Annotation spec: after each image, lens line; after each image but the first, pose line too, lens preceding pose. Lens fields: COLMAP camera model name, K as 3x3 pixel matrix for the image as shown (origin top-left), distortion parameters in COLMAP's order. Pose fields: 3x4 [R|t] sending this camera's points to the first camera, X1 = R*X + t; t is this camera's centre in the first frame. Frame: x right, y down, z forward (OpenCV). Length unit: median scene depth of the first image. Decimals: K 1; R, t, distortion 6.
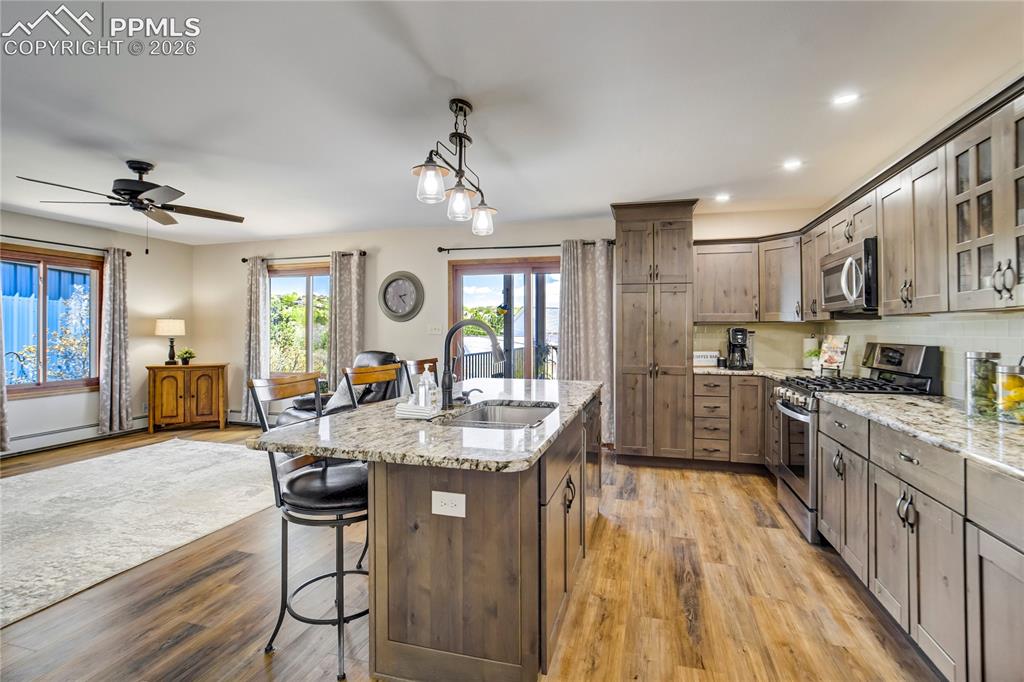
lens RADIAL K [[485.4, 0, 508.6], [0, 485.4, 327.0], [0, 0, 1]] dist [-0.028340, 0.015450]
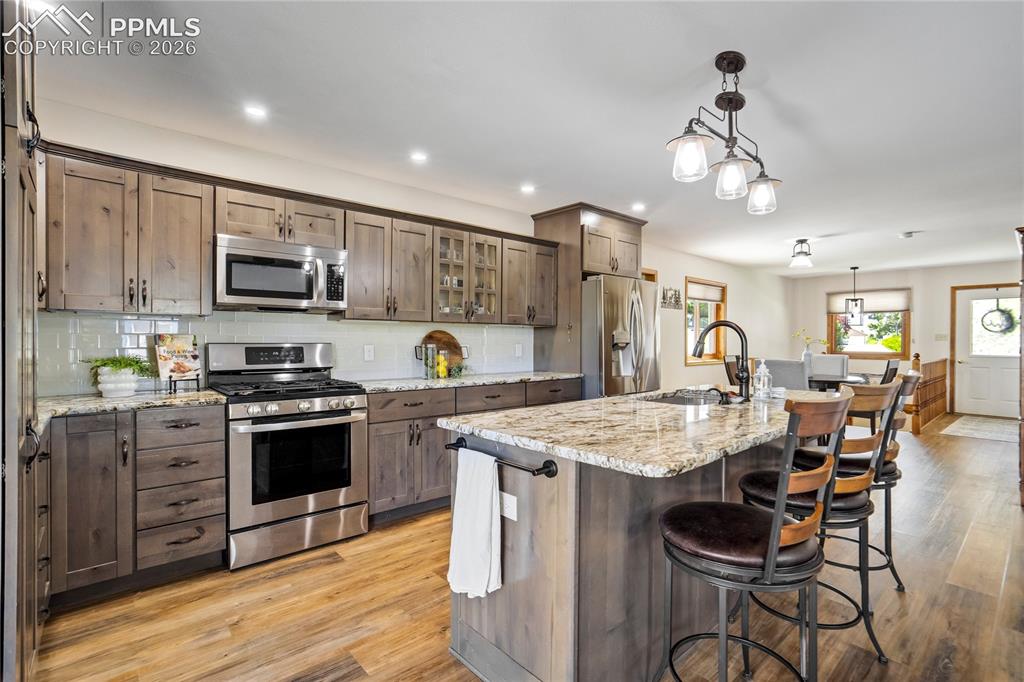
lens RADIAL K [[485.4, 0, 509.7], [0, 485.4, 343.7], [0, 0, 1]] dist [-0.028340, 0.015450]
pose [[-0.848317, -0.008876, 0.529414, -0.121498], [-0.009779, 0.999952, 0.001095, 0.019993], [-0.529398, -0.004248, -0.848363, 1.088137]]
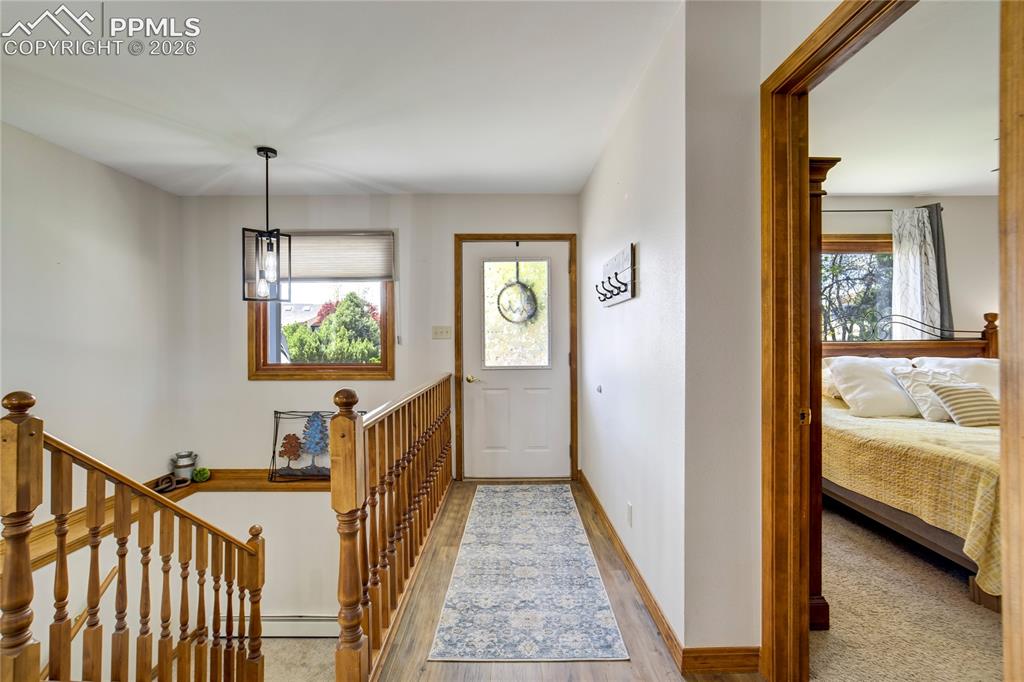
lens RADIAL K [[485.4, 0, 508.0], [0, 485.4, 337.2], [0, 0, 1]] dist [-0.028340, 0.015450]
pose [[-0.959424, 0.001018, -0.281964, -0.397351], [0.005910, 0.999846, -0.016499, 0.007672], [0.281904, -0.017496, -0.959283, -0.339077]]
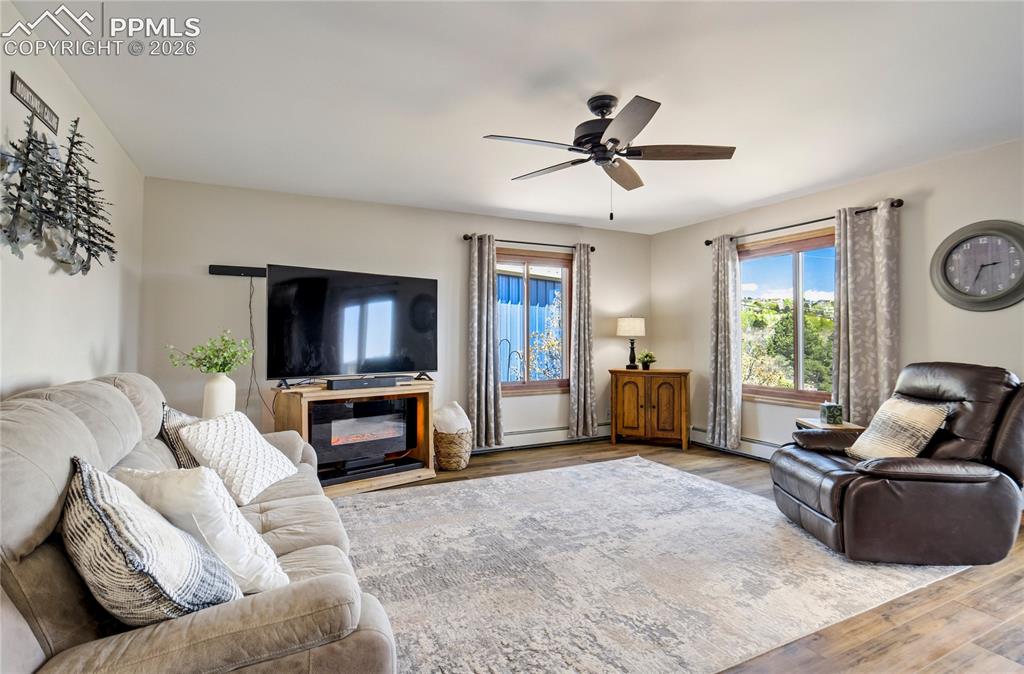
lens RADIAL K [[503.3, 0, 516.8], [0, 503.3, 329.7], [0, 0, 1]] dist [-0.014282, 0.001724]
pose [[0.680288, -0.008697, -0.732893, -0.224739], [0.005819, 0.999962, -0.006465, 0.014281], [0.732921, 0.000133, 0.680313, 0.287905]]
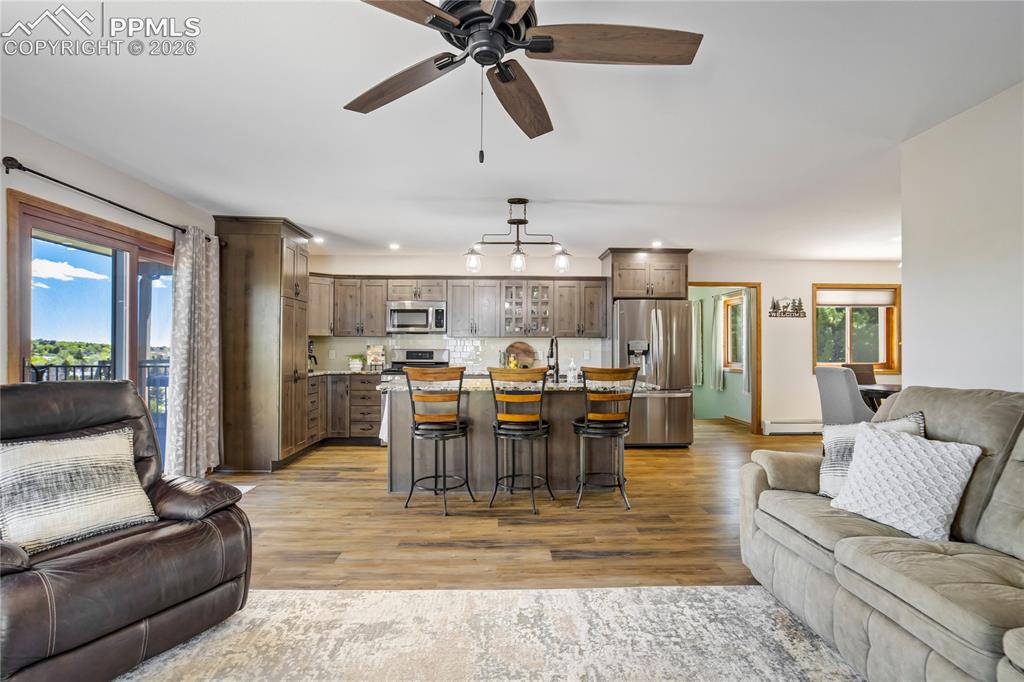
lens RADIAL K [[485.4, 0, 508.7], [0, 485.4, 344.4], [0, 0, 1]] dist [-0.028340, 0.015450]
pose [[-0.300433, 0.002989, 0.953798, -0.918222], [-0.012321, 0.999899, -0.007014, 0.015551], [-0.953723, -0.013859, -0.300366, 0.853375]]
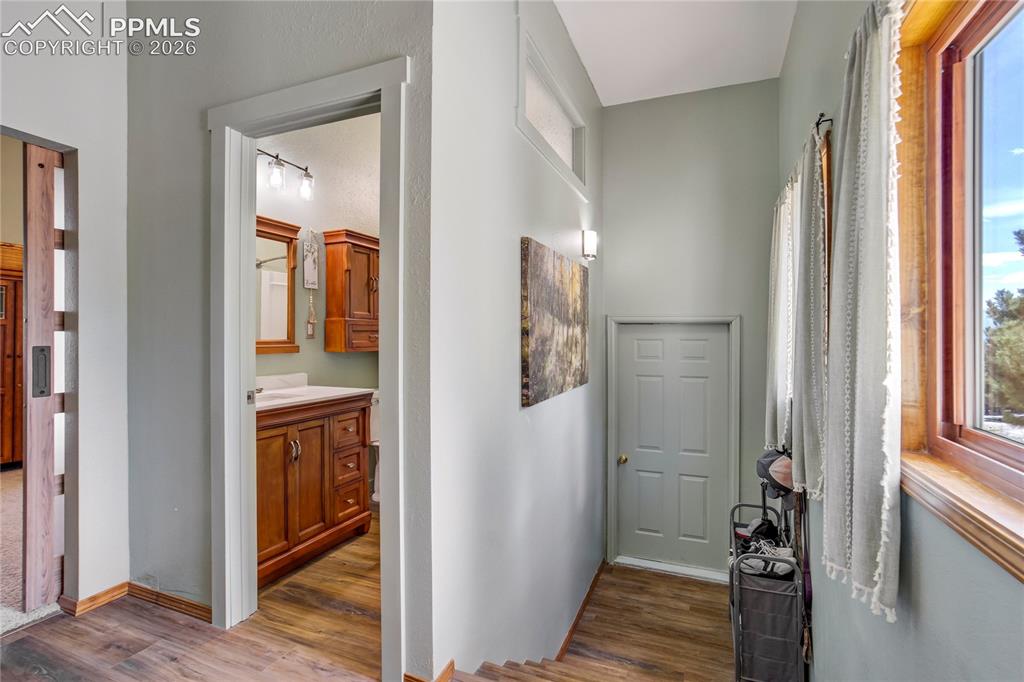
lens RADIAL K [[485.4, 0, 504.5], [0, 485.4, 331.8], [0, 0, 1]] dist [-0.028340, 0.015450]
pose [[0.124576, 0.002630, 0.992207, 0.289609], [-0.010696, 0.999942, -0.001308, 0.008125], [-0.992152, -0.010450, 0.124597, -0.284036]]
